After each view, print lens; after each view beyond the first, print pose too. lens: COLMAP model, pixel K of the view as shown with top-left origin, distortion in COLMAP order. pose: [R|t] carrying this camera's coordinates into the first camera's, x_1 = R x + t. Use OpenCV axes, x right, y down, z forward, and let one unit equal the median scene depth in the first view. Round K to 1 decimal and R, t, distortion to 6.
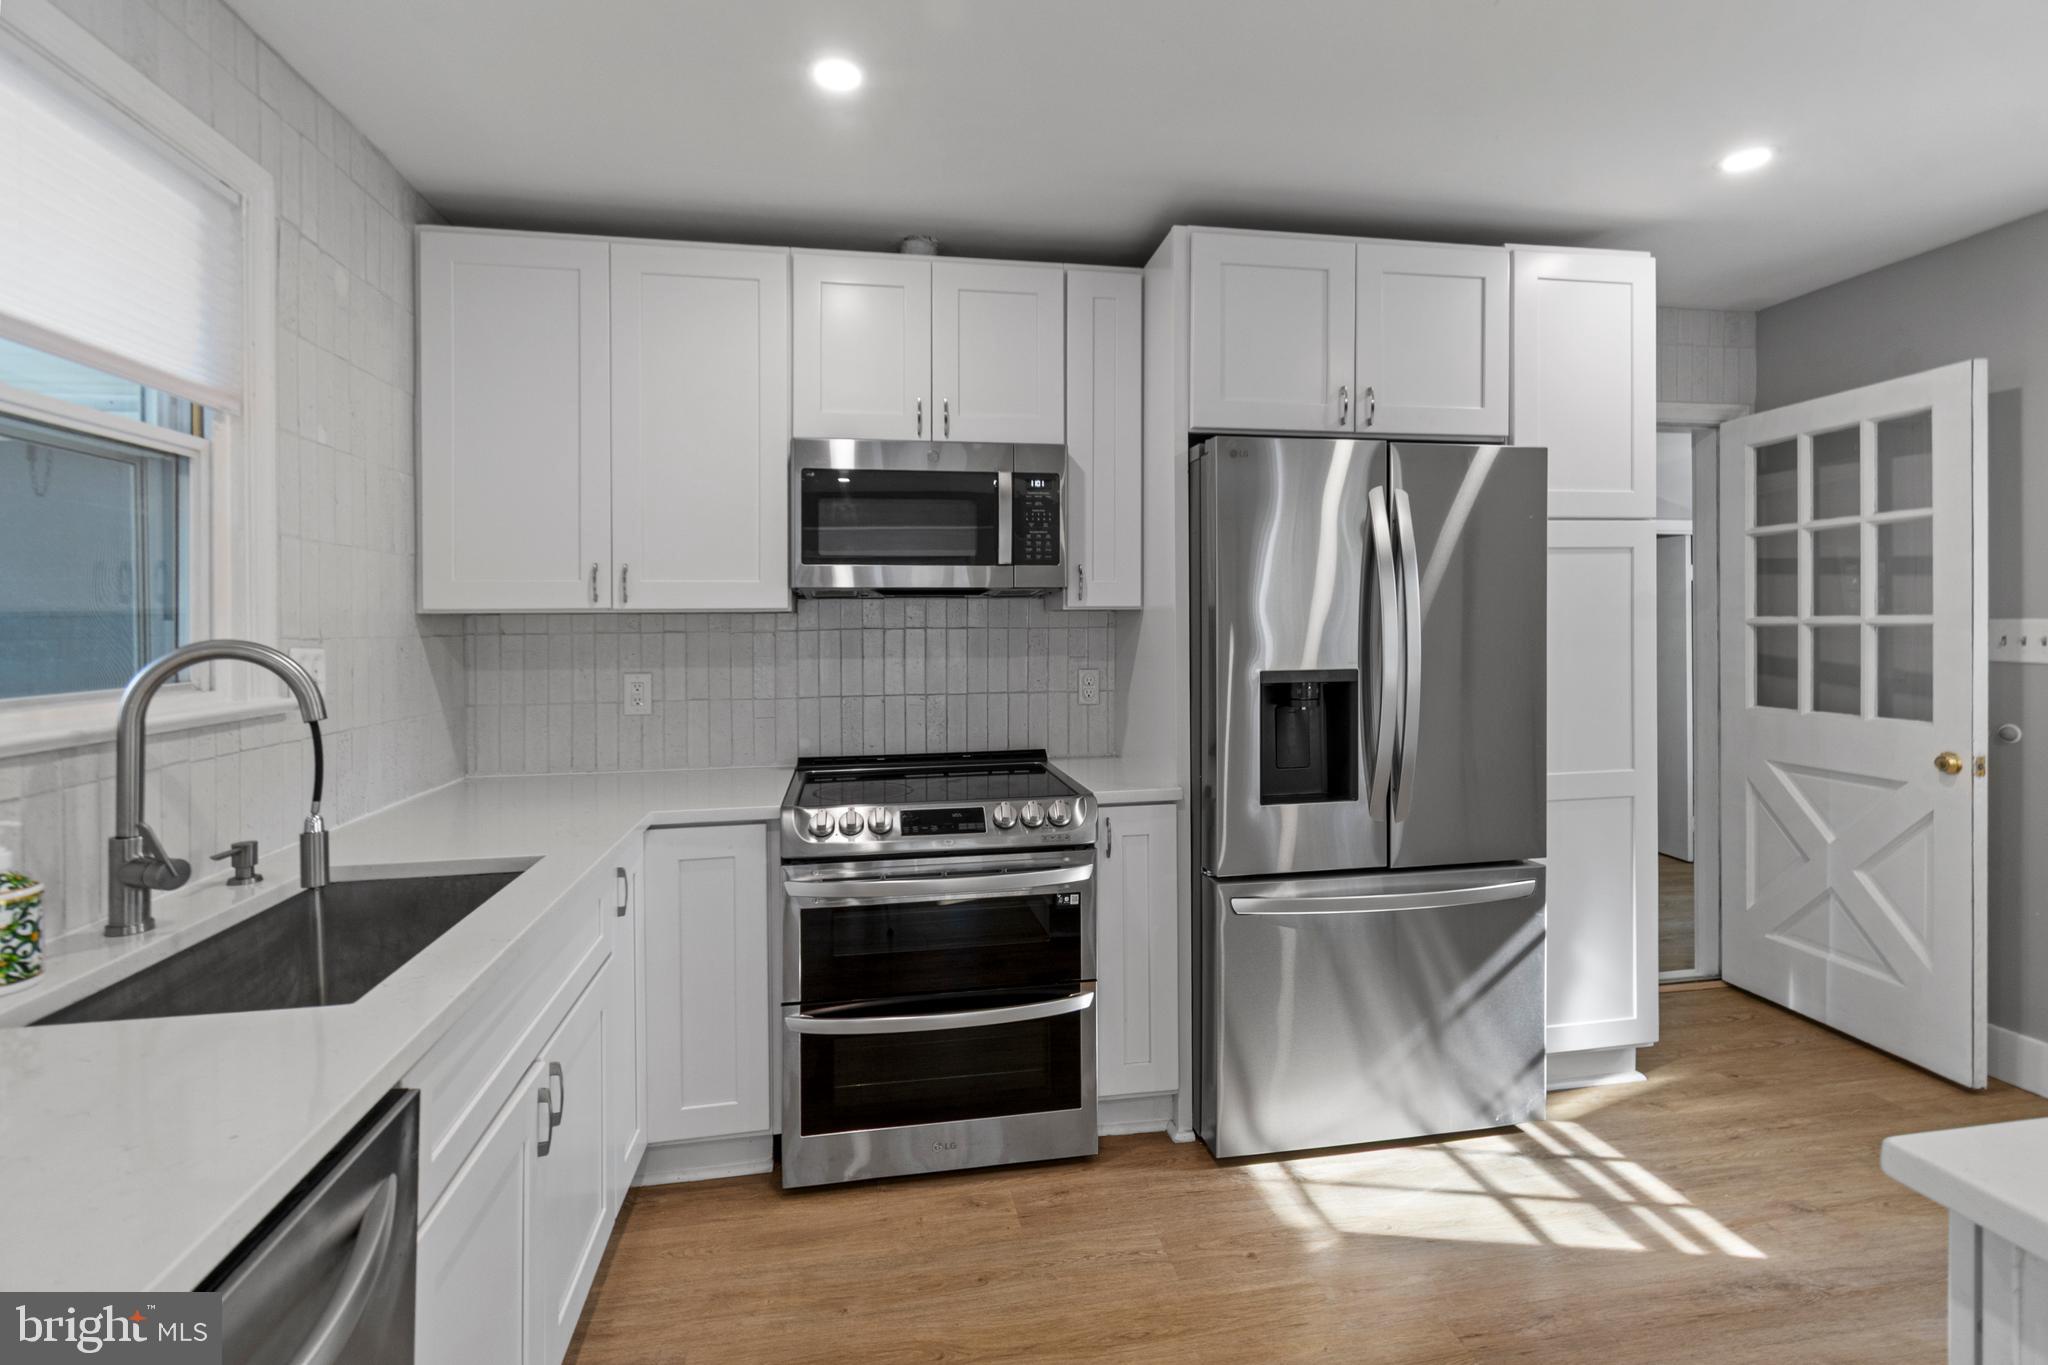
lens RADIAL K [[927.5, 0, 1012.4], [0, 927.5, 625.8], [0, 0, 1]] dist [0.001139, 0.000028]
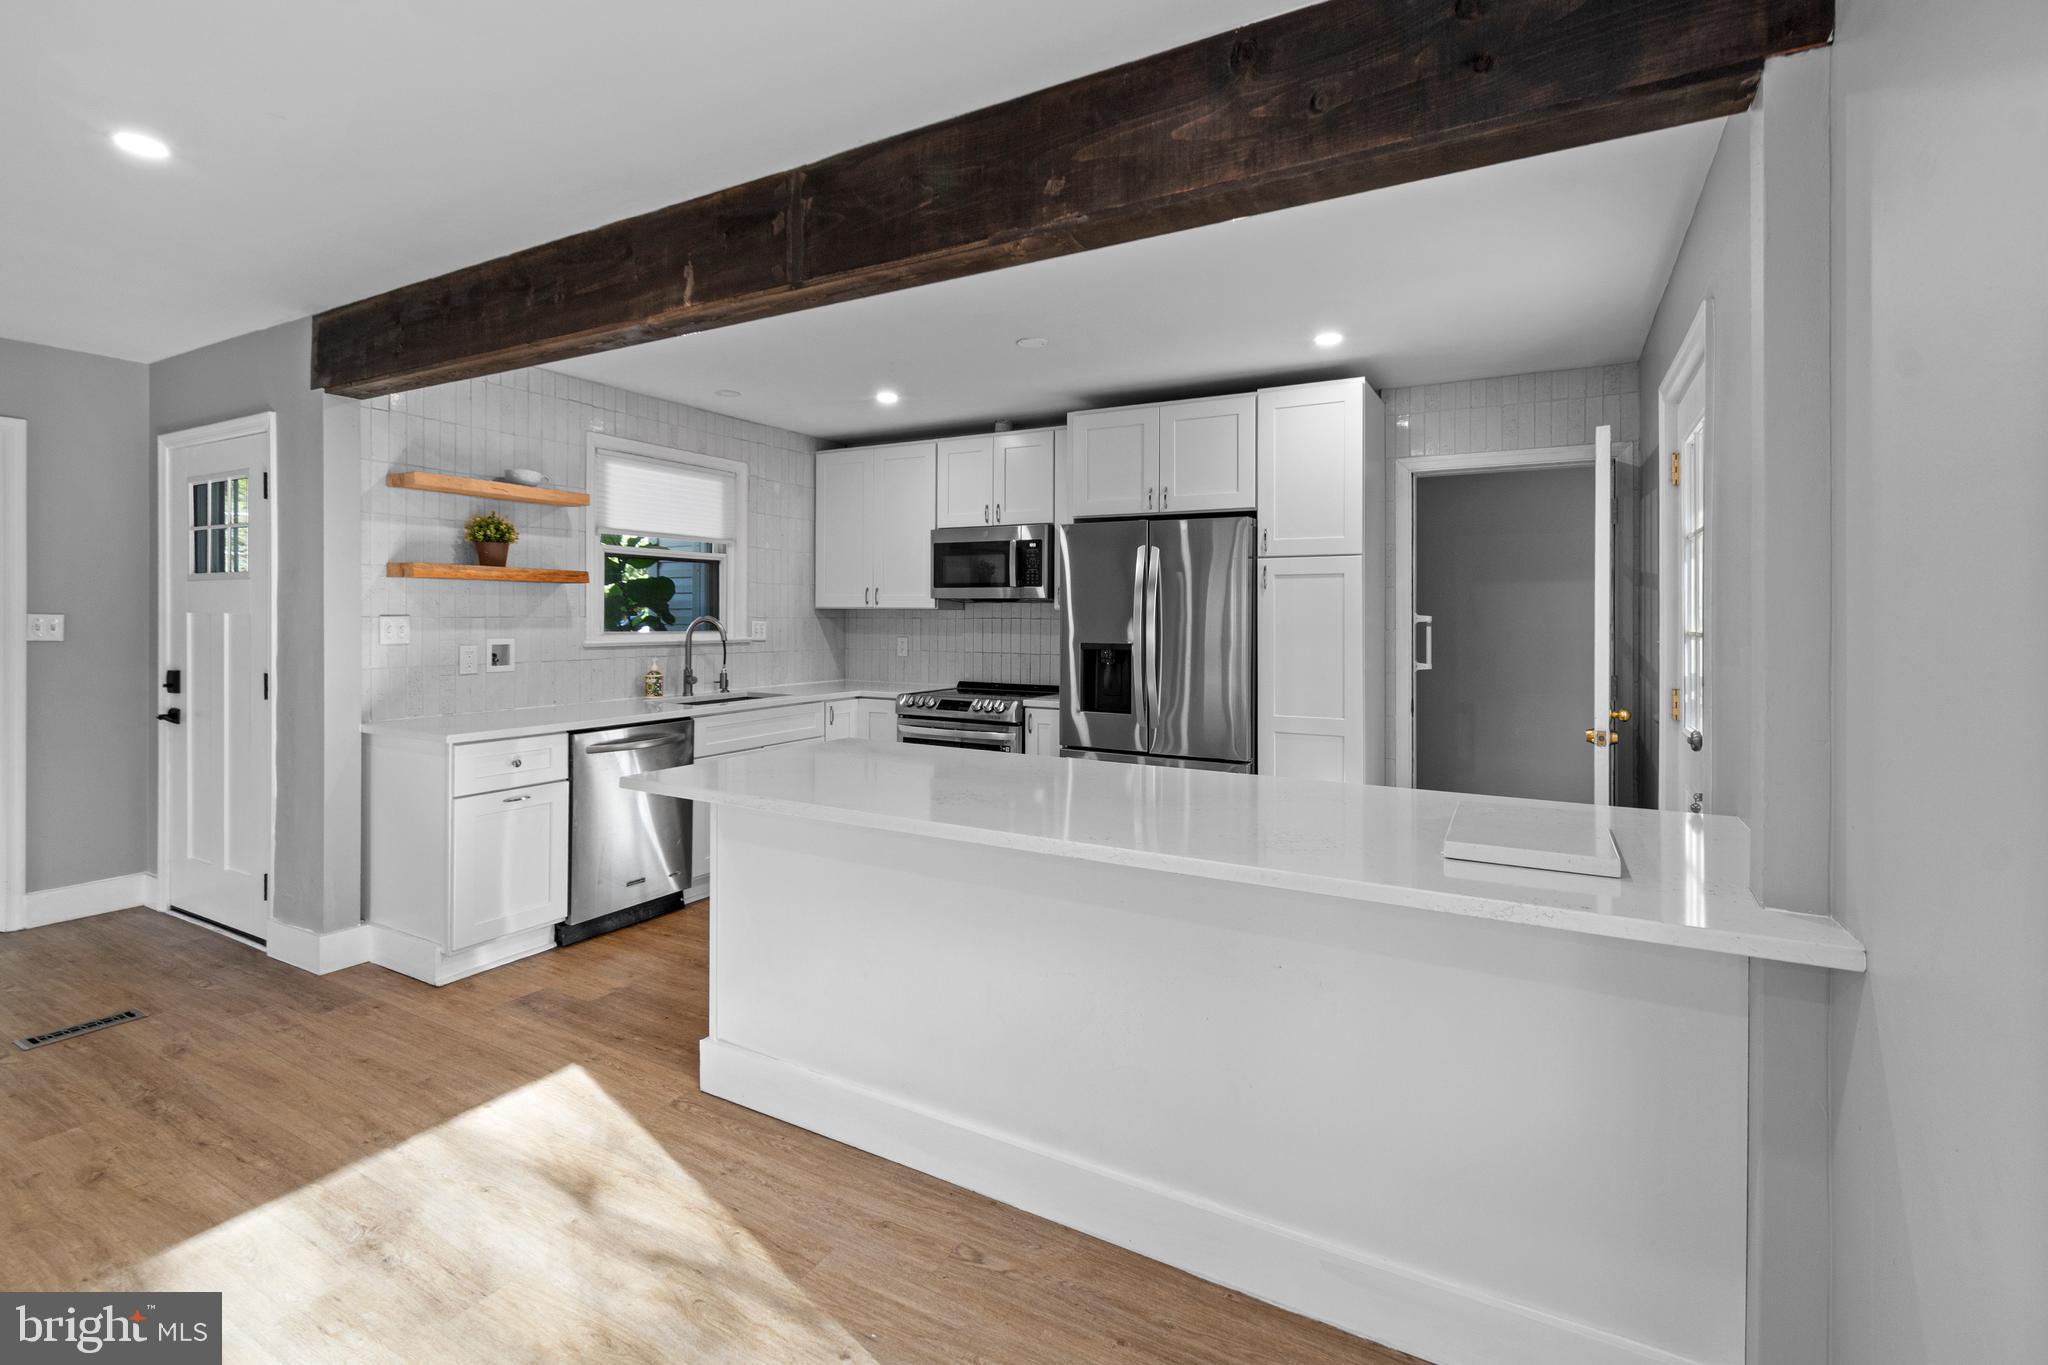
lens RADIAL K [[927.5, 0, 1012.4], [0, 927.5, 625.8], [0, 0, 1]] dist [0.001139, 0.000028]
pose [[0.773001, 0.022039, -0.634022, 1.334549], [-0.016329, 0.999756, 0.014844, -0.013170], [0.634195, -0.001122, 0.773172, -0.581698]]
